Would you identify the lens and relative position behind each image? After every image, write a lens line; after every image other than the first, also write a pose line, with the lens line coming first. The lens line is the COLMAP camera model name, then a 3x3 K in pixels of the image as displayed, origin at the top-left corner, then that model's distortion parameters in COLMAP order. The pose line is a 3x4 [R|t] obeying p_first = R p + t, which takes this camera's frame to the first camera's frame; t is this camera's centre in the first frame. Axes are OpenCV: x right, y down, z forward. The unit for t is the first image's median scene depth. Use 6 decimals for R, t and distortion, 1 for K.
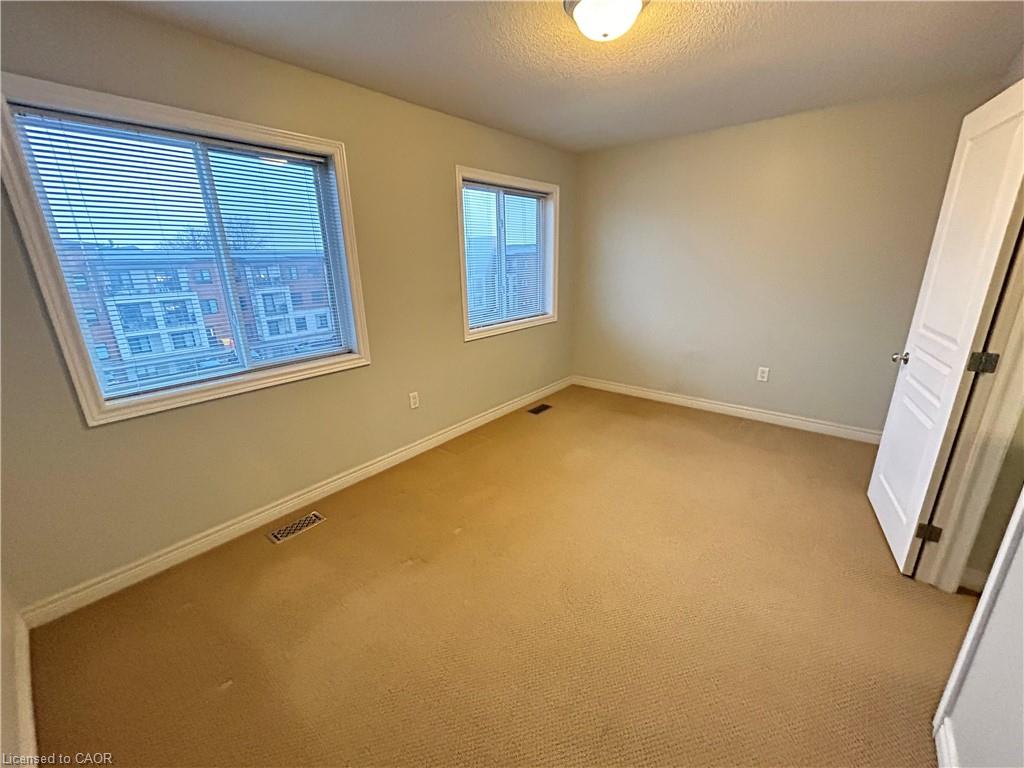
lens RADIAL K [[412.4, 0, 516.2], [0, 412.4, 382.7], [0, 0, 1]] dist [-0.004661, -0.000155]
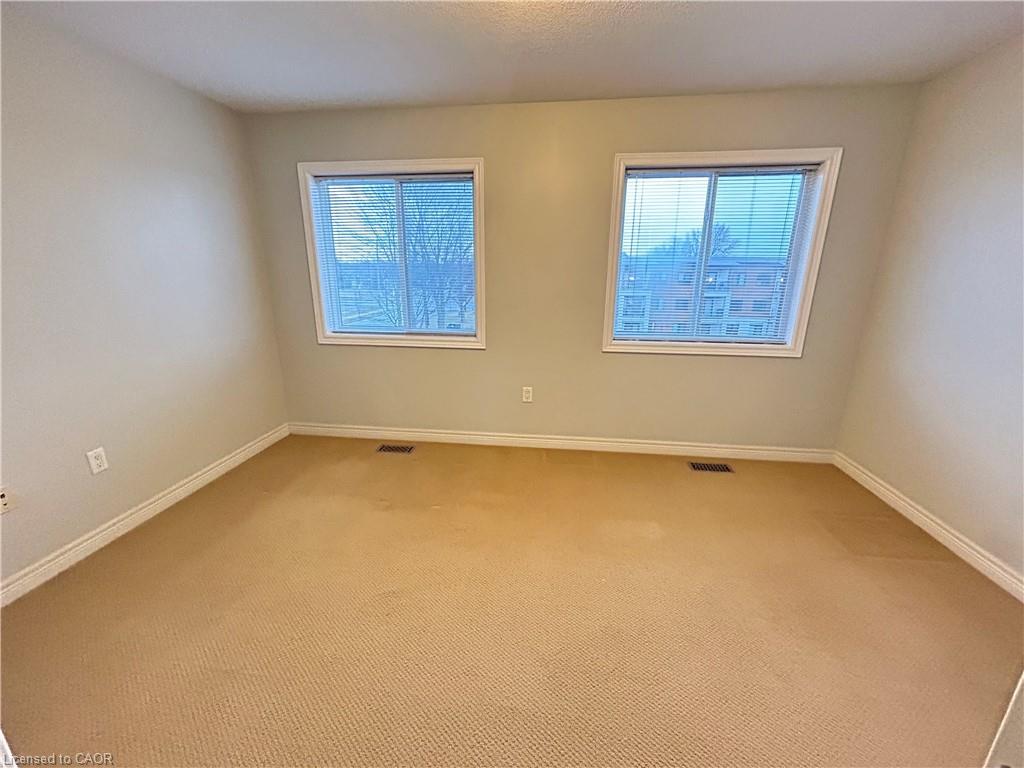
lens RADIAL K [[412.4, 0, 514.1], [0, 412.4, 383.2], [0, 0, 1]] dist [-0.004661, -0.000155]
pose [[0.533271, 0.250194, -0.808099, 0.509184], [-0.261053, 0.957312, 0.124121, -0.093952], [0.804657, 0.144767, 0.575821, 0.335254]]
